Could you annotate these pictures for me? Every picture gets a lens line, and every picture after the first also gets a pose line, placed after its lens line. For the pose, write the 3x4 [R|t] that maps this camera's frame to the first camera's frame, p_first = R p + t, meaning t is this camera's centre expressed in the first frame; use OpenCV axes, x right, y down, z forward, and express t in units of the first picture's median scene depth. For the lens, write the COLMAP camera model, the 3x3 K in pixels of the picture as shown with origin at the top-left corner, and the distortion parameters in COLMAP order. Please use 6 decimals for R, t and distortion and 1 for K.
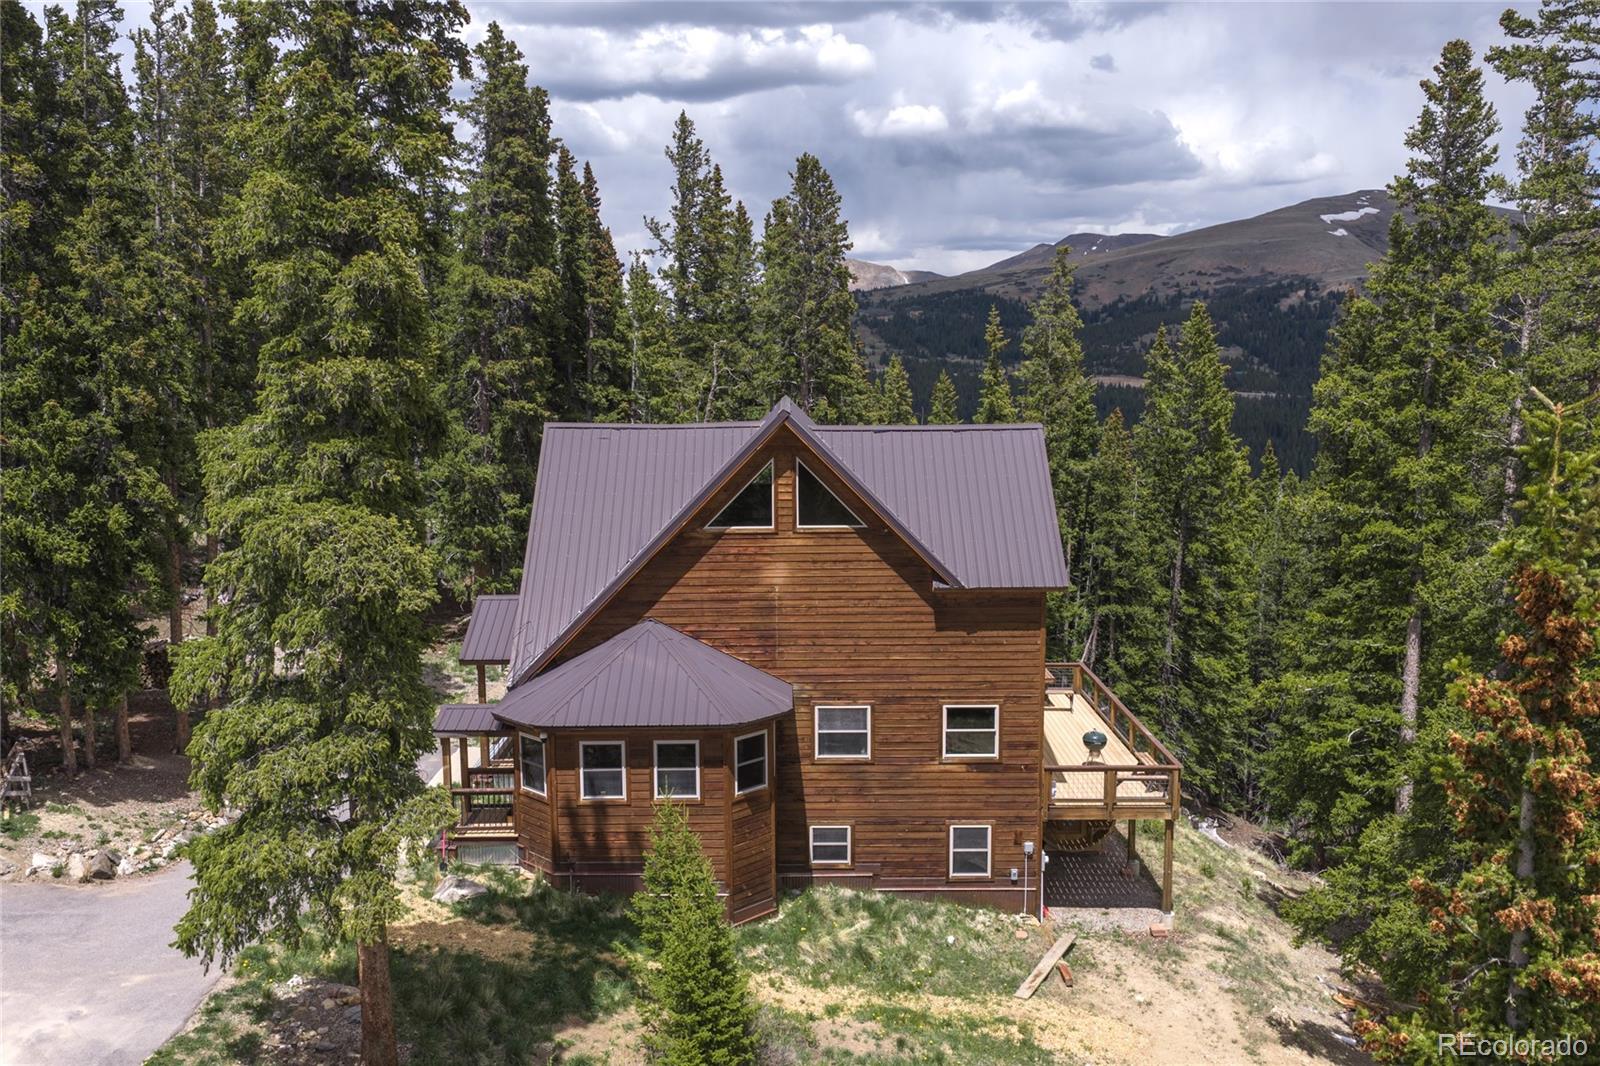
lens RADIAL K [[1320.9, 0, 795.6], [0, 1320.9, 541.3], [0, 0, 1]] dist [0.027932, -0.050576]
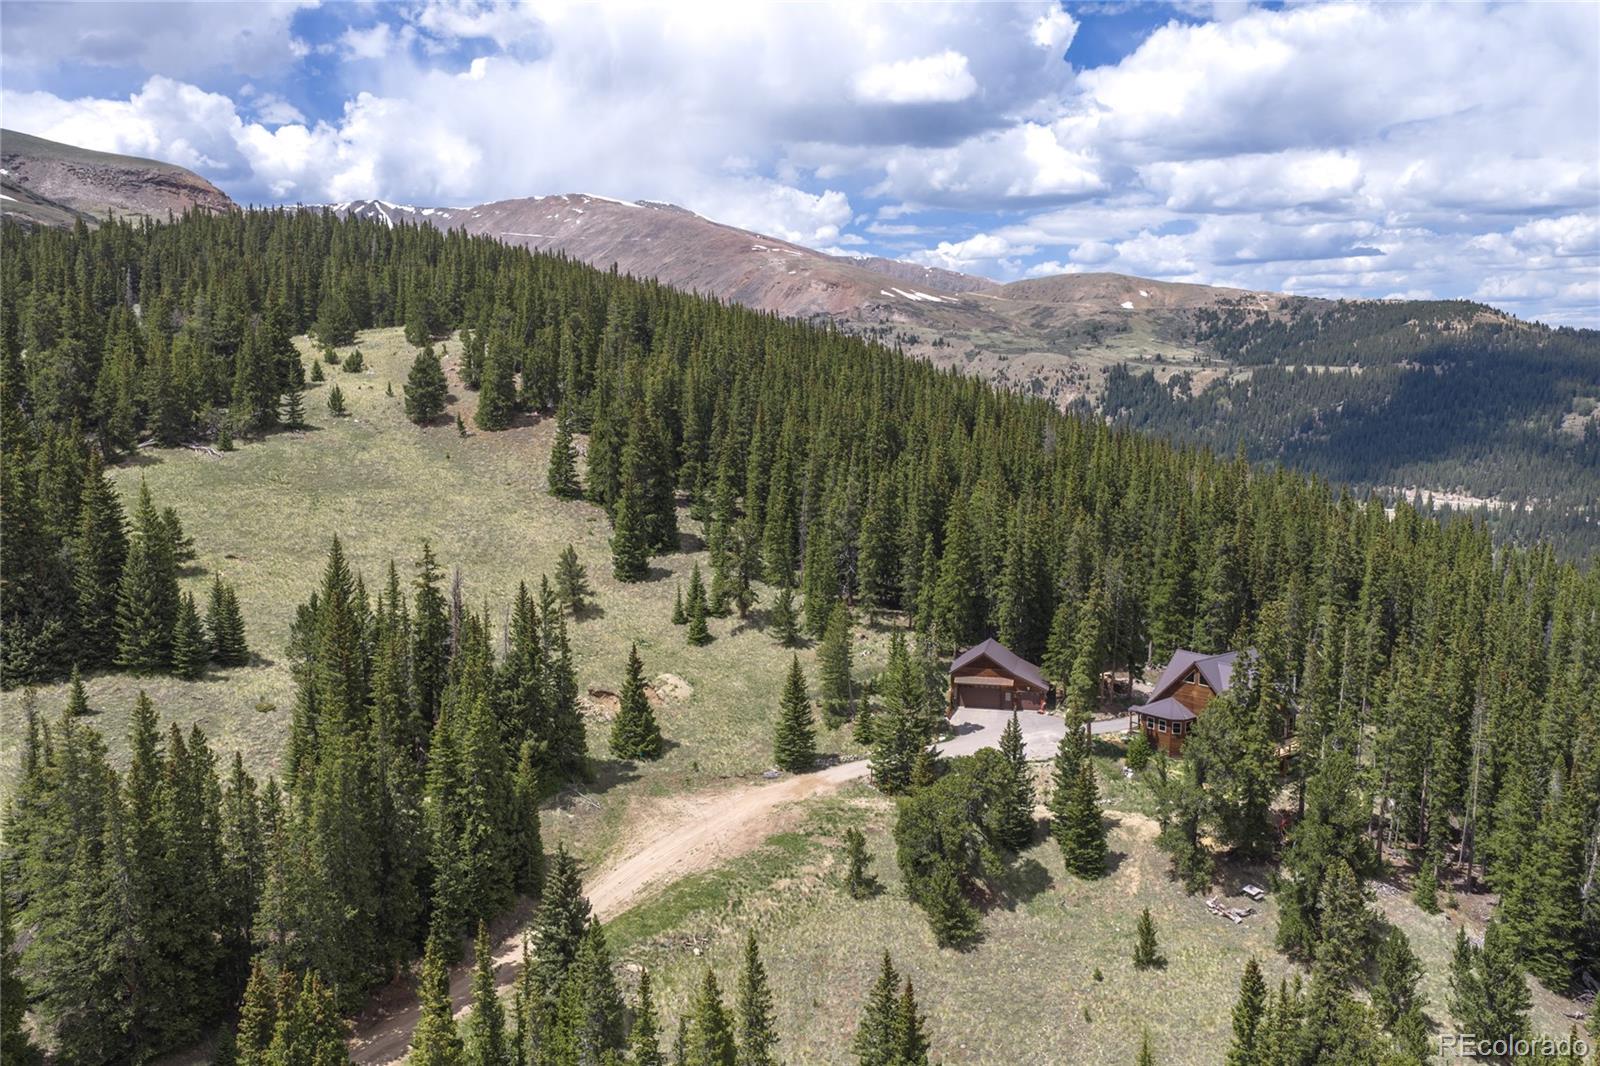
lens RADIAL K [[1320.9, 0, 795.6], [0, 1320.9, 541.3], [0, 0, 1]] dist [0.027932, -0.050576]
pose [[0.614652, 0.106924, -0.781518, 2.935854], [-0.104402, 0.993081, 0.053758, -0.661283], [0.781859, 0.048550, 0.621563, -3.323220]]
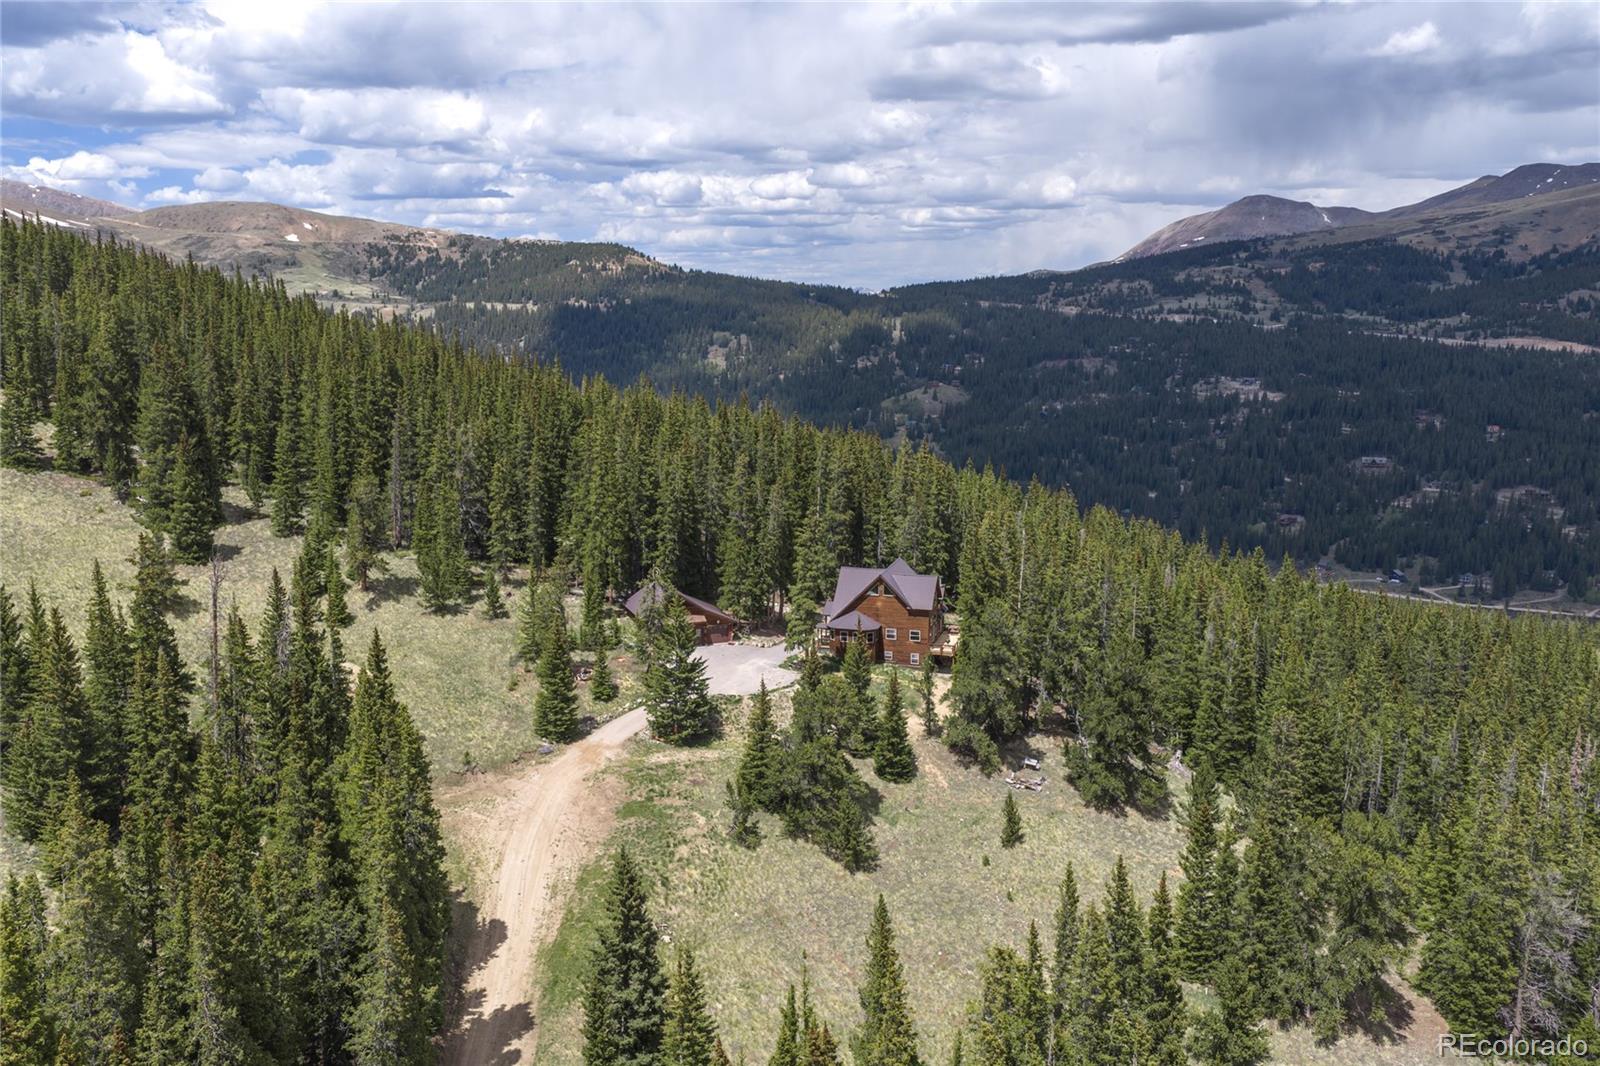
lens RADIAL K [[1322.0, 0, 794.7], [0, 1322.0, 539.5], [0, 0, 1]] dist [0.028471, -0.052721]
pose [[0.956609, 0.056763, -0.285794, 1.208296], [-0.043480, 0.997668, 0.052614, -0.515332], [0.288114, -0.037904, 0.956846, -4.333525]]
